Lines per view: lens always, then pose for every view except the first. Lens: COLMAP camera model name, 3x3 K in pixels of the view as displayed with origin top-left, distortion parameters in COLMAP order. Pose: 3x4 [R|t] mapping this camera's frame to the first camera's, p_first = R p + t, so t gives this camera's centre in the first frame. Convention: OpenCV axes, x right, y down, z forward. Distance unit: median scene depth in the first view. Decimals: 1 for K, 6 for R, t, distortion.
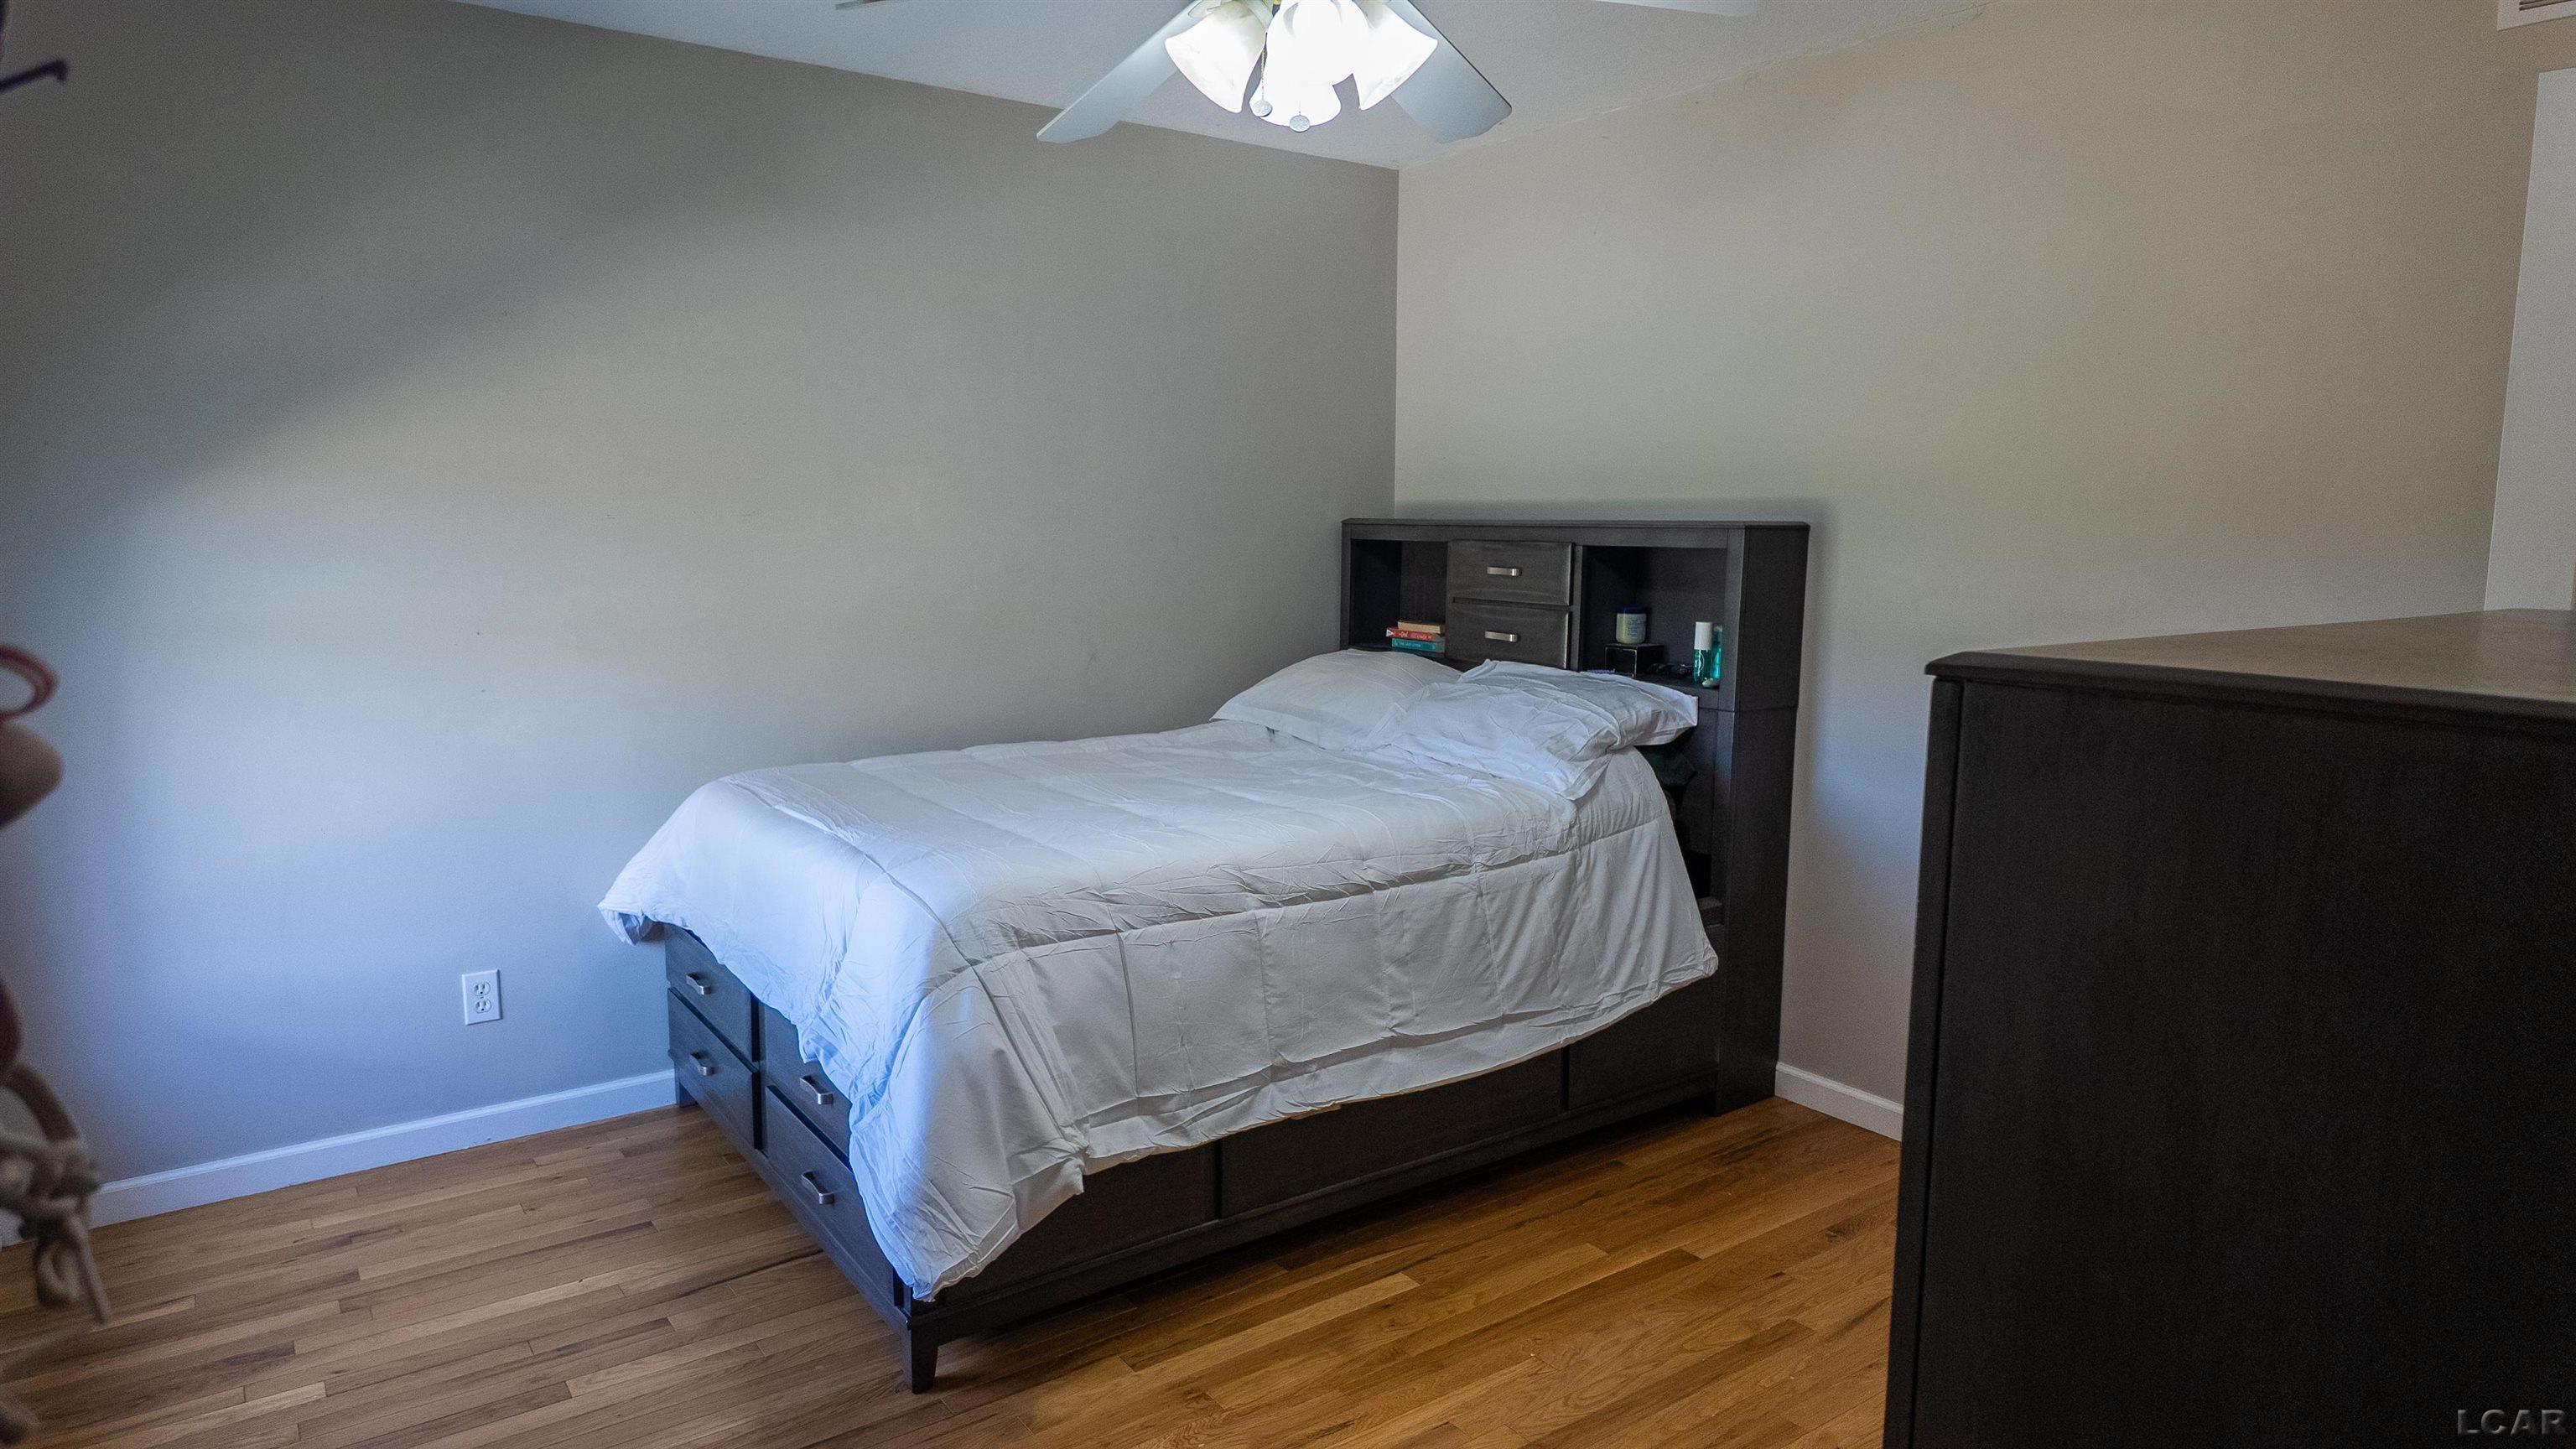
lens RADIAL K [[1492.4, 0, 1288.0], [0, 1492.4, 724.5], [0, 0, 1]] dist [0.101217, -0.130089]
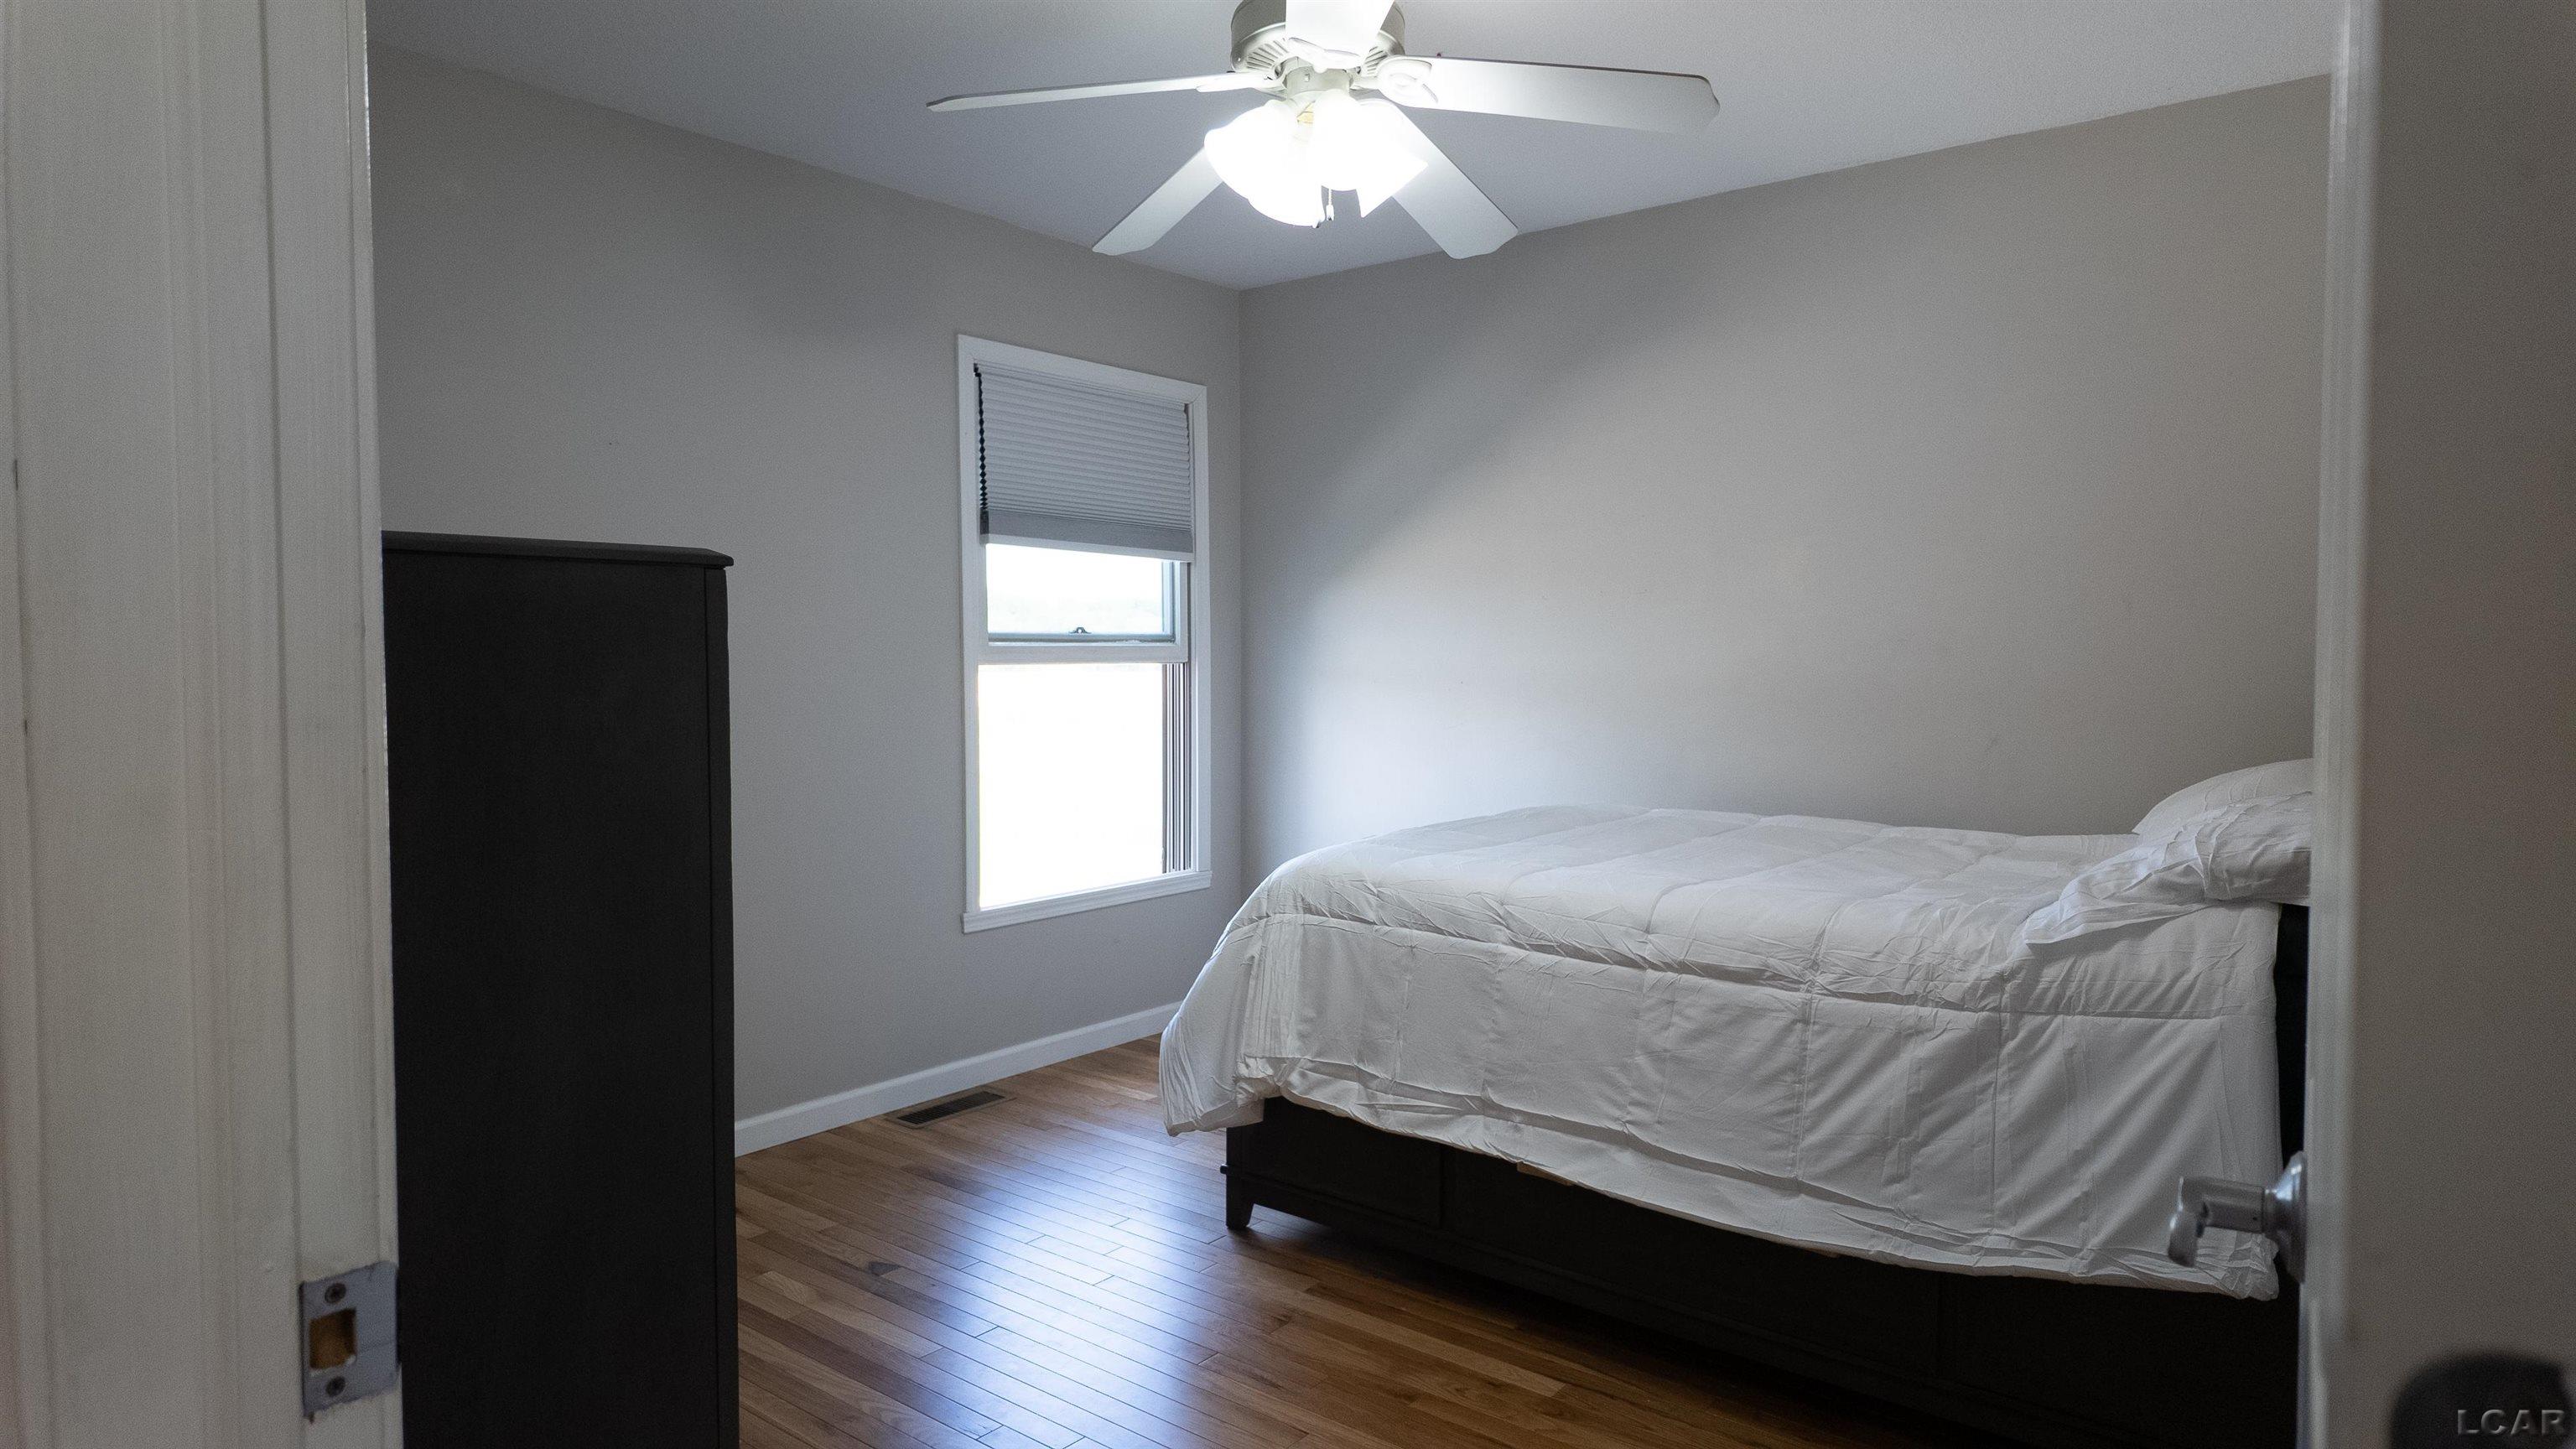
lens RADIAL K [[1492.4, 0, 1288.0], [0, 1492.4, 724.5], [0, 0, 1]] dist [0.101217, -0.130089]
pose [[0.267166, 0.036030, -0.962977, 0.862148], [-0.134495, 0.990914, -0.000238, -0.004884], [0.954219, 0.129579, 0.269584, 0.529870]]
